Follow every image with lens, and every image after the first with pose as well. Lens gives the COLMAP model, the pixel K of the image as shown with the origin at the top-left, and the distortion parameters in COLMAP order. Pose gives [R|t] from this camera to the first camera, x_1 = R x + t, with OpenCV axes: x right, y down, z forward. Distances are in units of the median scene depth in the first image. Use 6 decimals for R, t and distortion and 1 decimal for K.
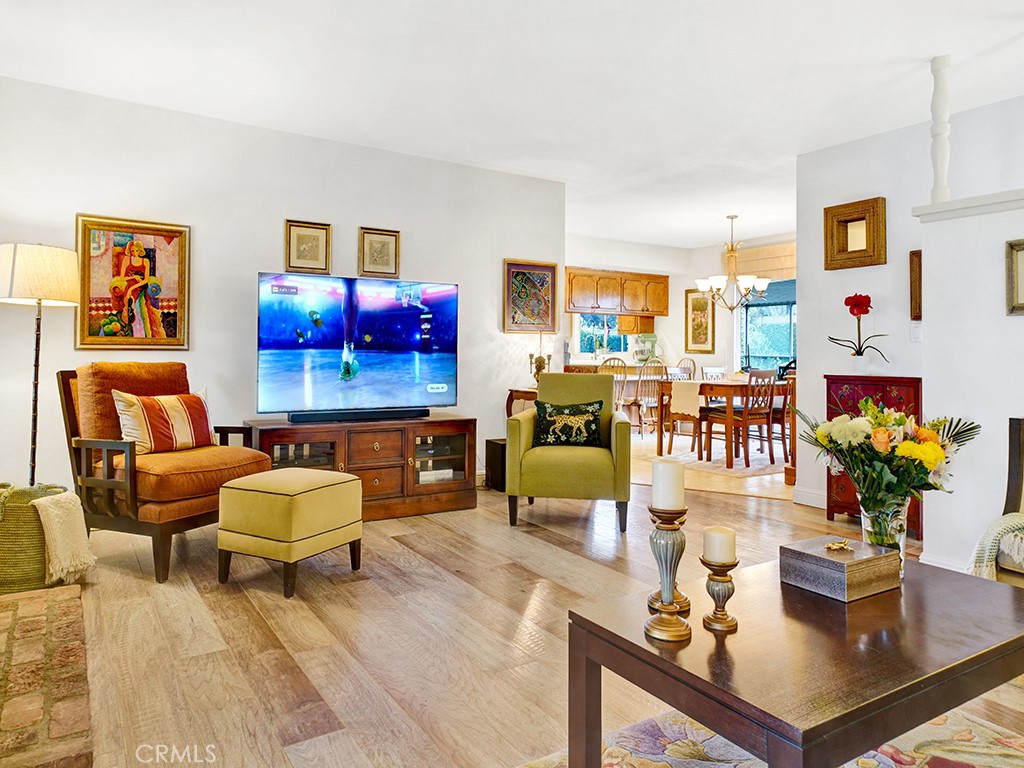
lens RADIAL K [[690.4, 0, 477.1], [0, 690.4, 334.8], [0, 0, 1]] dist [-0.000154, 0.000548]
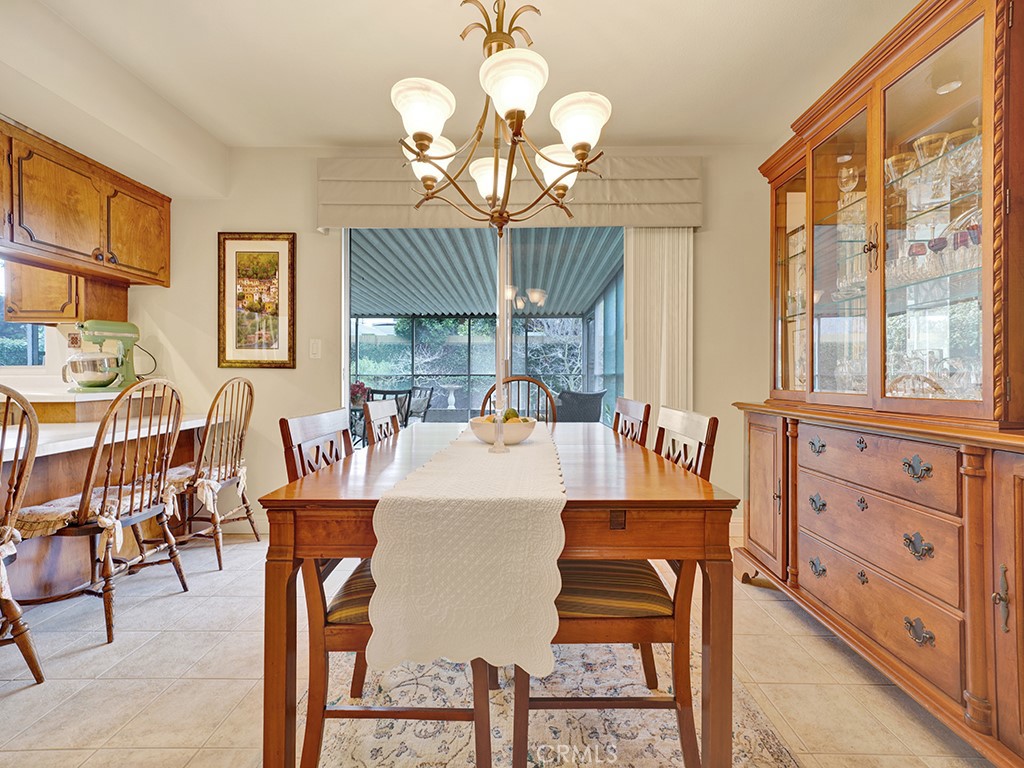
lens RADIAL K [[448.8, 0, 516.8], [0, 448.8, 376.1], [0, 0, 1]] dist [0.004246, 0.002621]
pose [[0.517006, -0.010141, 0.855921, 0.145087], [-0.015649, 0.999651, 0.021296, 0.022911], [-0.855838, -0.024405, 0.516667, 0.671342]]
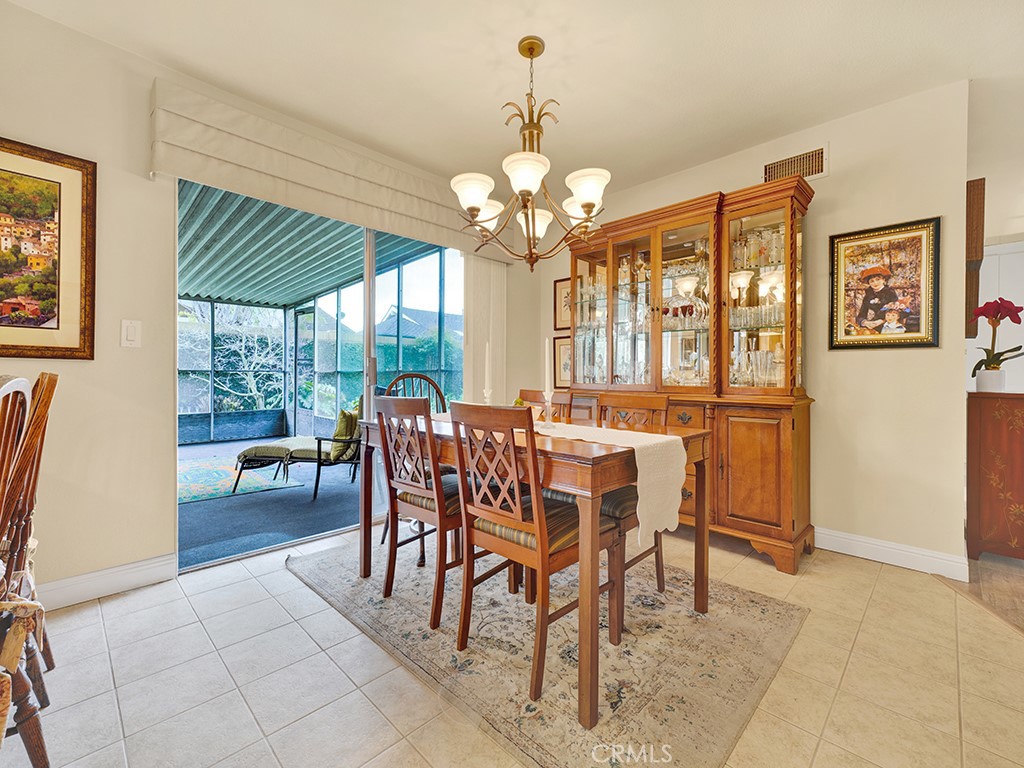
lens RADIAL K [[448.8, 0, 514.3], [0, 448.8, 376.0], [0, 0, 1]] dist [0.004246, 0.002621]
pose [[-0.263962, -0.015401, 0.964410, 0.071848], [-0.032639, 0.999443, 0.007027, 0.026389], [-0.963981, -0.029623, -0.264317, 0.825082]]
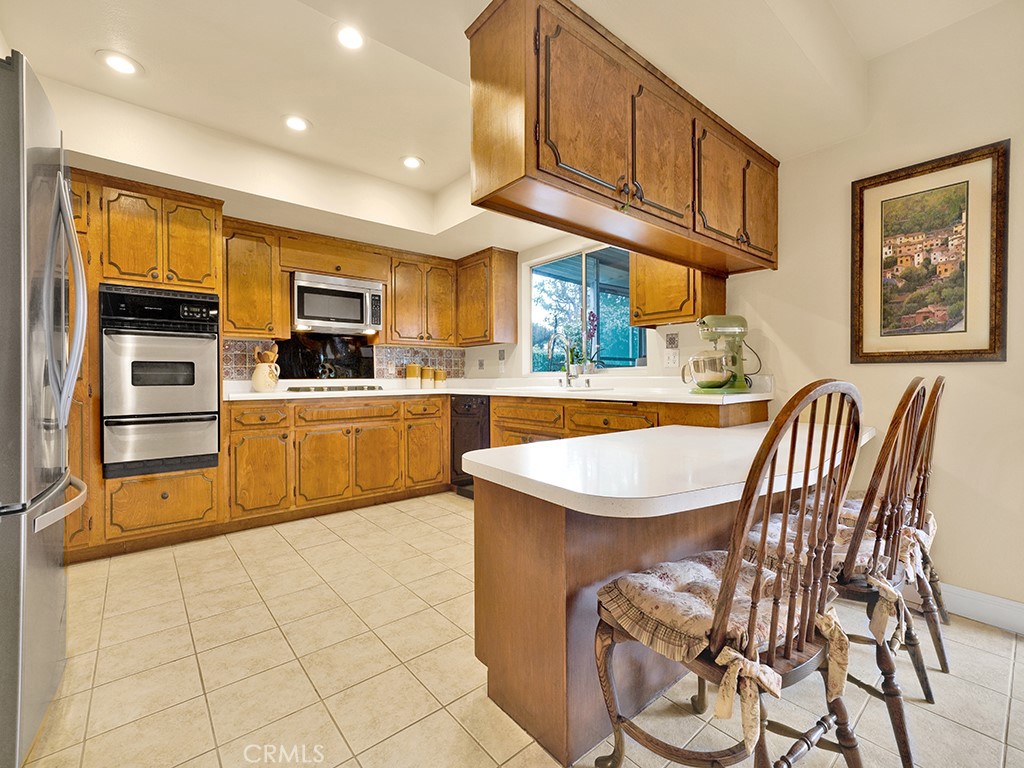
lens RADIAL K [[448.8, 0, 510.7], [0, 448.8, 378.8], [0, 0, 1]] dist [0.004246, 0.002621]
pose [[0.986148, -0.019105, 0.164762, 0.092629], [0.014654, 0.999495, 0.028188, 0.025564], [-0.165218, -0.025383, 0.985930, 0.806535]]
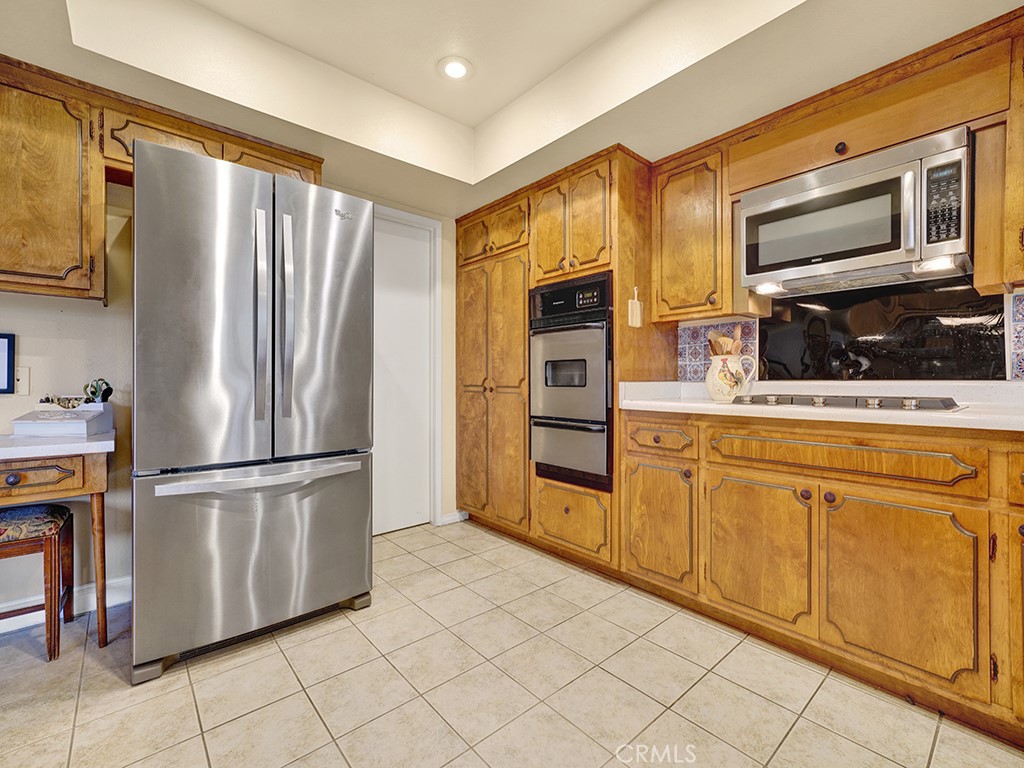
lens RADIAL K [[448.8, 0, 507.5], [0, 448.8, 382.2], [0, 0, 1]] dist [0.004246, 0.002621]
pose [[0.185873, -0.011067, -0.982511, 0.166979], [0.026273, 0.999635, -0.006289, 0.032539], [0.982222, -0.024645, 0.186096, 1.043878]]
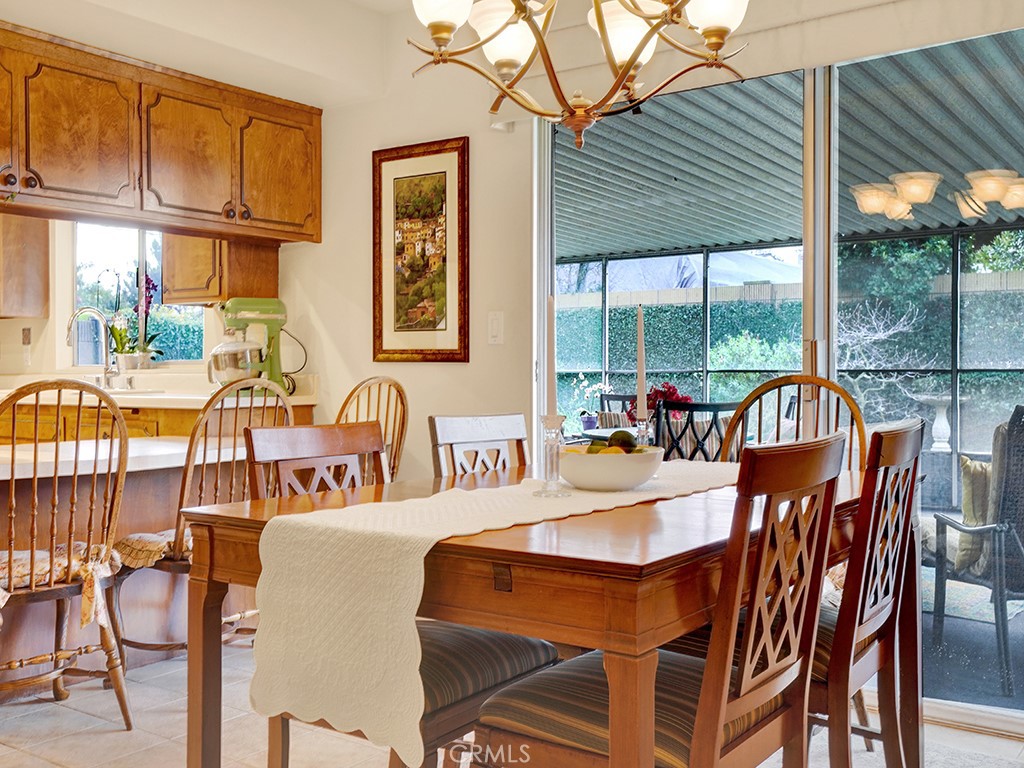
lens RADIAL K [[1059.7, 0, 542.9], [0, 1059.7, 374.2], [0, 0, 1]] dist [0.000585, 0.000000]
pose [[0.909948, -0.012783, 0.414524, 0.177016], [0.001307, 0.999608, 0.027957, 0.019501], [-0.414719, -0.024897, 0.909609, 0.549268]]
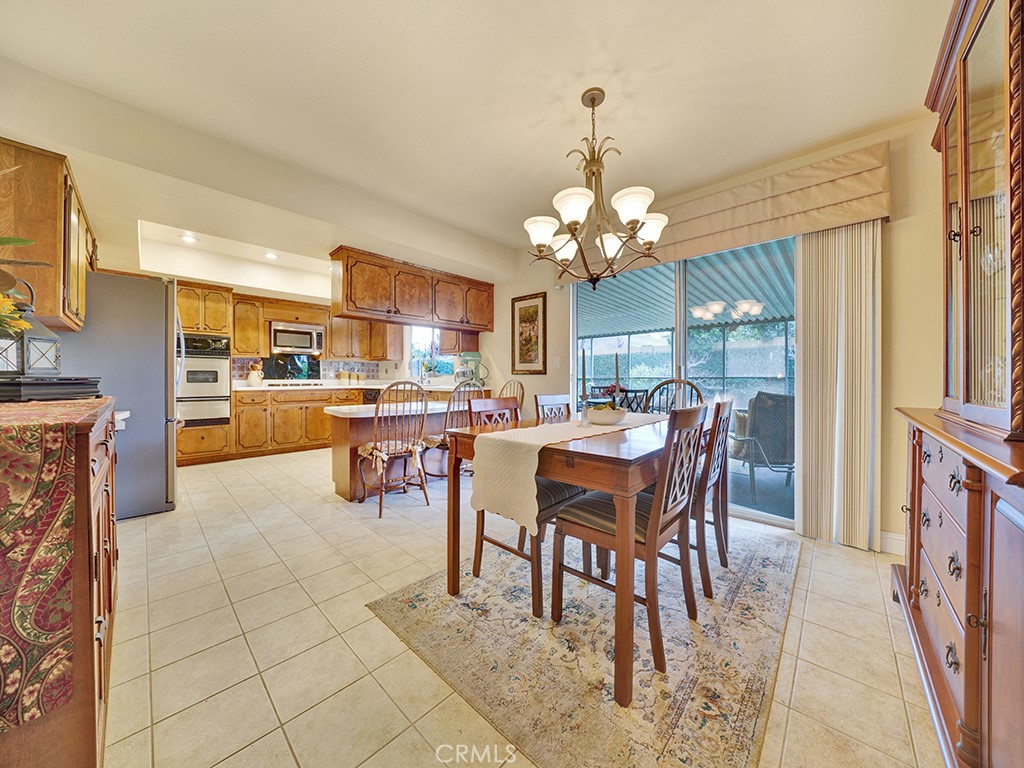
lens RADIAL K [[361.8, 0, 508.5], [0, 361.8, 382.1], [0, 0, 1]] dist [-0.024760, -0.000268]
pose [[0.963891, -0.015608, 0.265837, 0.180752], [0.006218, 0.999328, 0.036129, 0.020221], [-0.266223, -0.033172, 0.963341, 0.579273]]
